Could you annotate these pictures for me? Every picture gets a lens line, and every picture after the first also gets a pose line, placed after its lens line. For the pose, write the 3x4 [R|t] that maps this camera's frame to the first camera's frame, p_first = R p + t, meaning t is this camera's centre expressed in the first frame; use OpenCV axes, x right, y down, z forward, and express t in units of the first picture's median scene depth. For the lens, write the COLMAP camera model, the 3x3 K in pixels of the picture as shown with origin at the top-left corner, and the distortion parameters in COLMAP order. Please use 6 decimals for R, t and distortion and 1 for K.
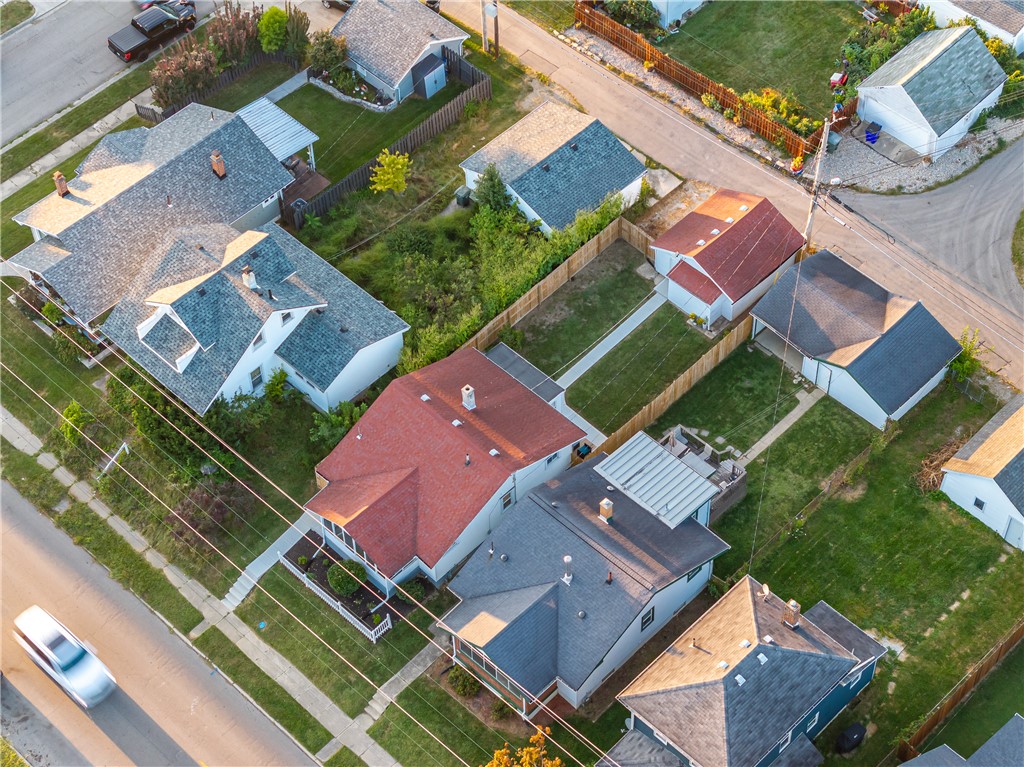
lens RADIAL K [[2012.8, 0, 512.0], [0, 2012.8, 383.5], [0, 0, 1]] dist [0.127952, 0.166504]
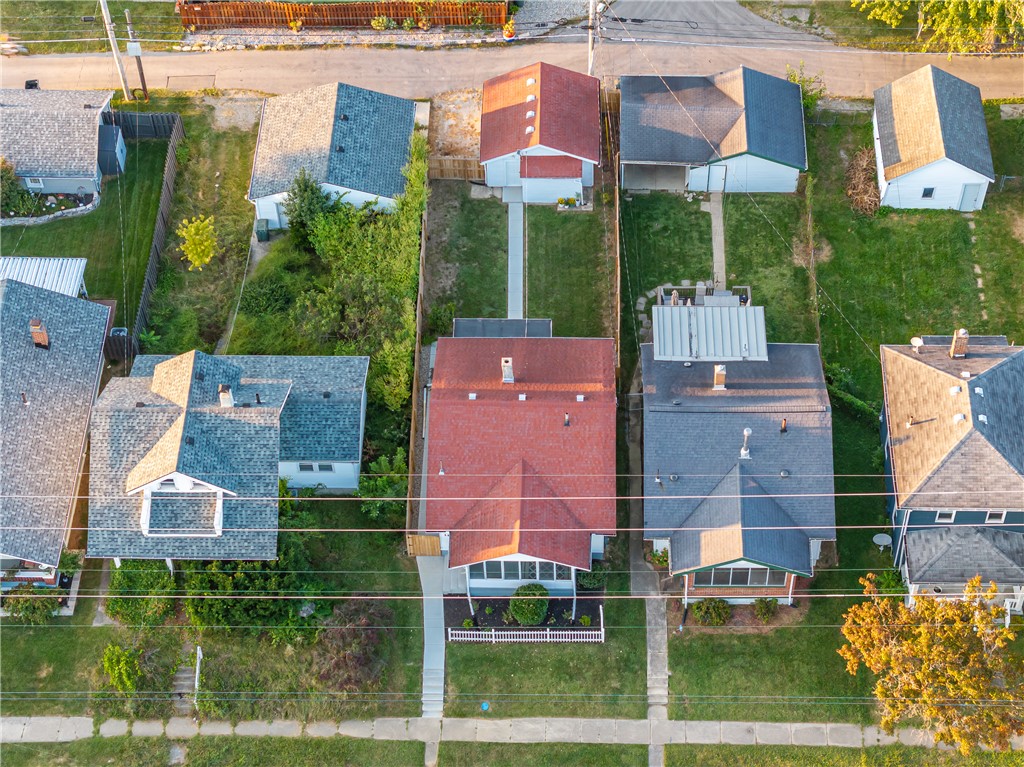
lens RADIAL K [[2042.8, 0, 512.0], [0, 2042.8, 383.5], [0, 0, 1]] dist [0.123406, 0.557049]
pose [[0.733265, -0.533596, 0.421425, -0.392859], [0.537601, 0.834451, 0.121151, -0.094301], [-0.416304, 0.137722, 0.898735, 0.161864]]
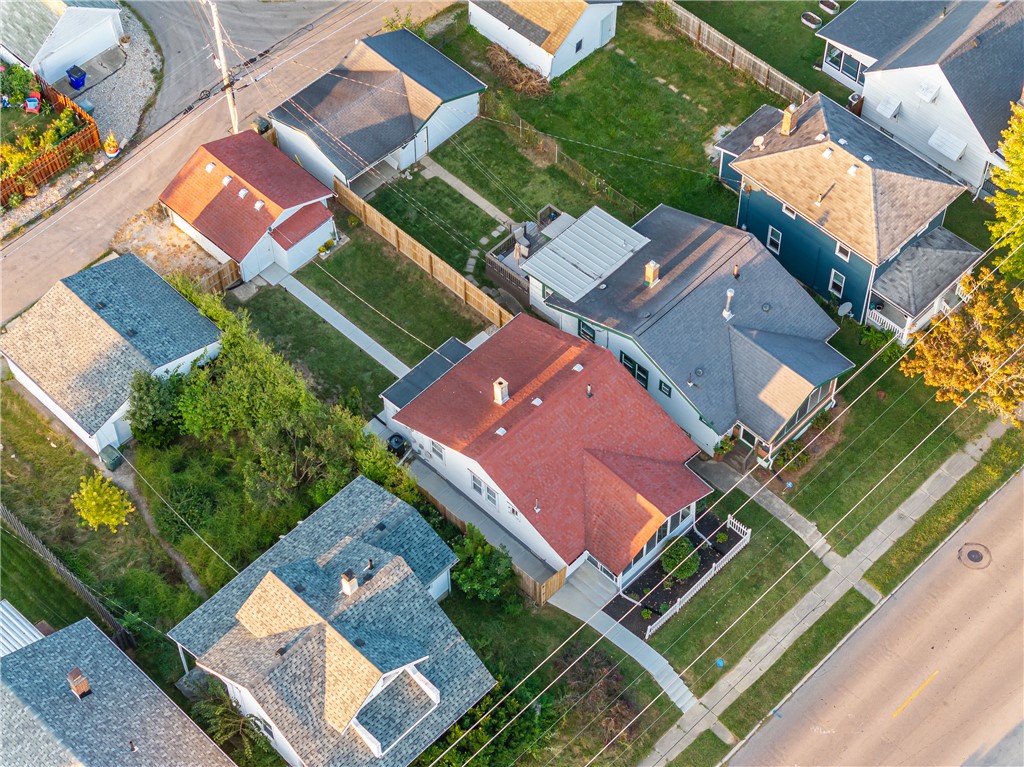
lens RADIAL K [[2042.8, 0, 512.0], [0, 2042.8, 383.5], [0, 0, 1]] dist [0.123406, 0.557049]
pose [[0.002244, -0.798100, 0.602521, -0.531302], [0.790569, 0.370383, 0.487665, -0.406601], [-0.612368, 0.475241, 0.631784, 0.409549]]
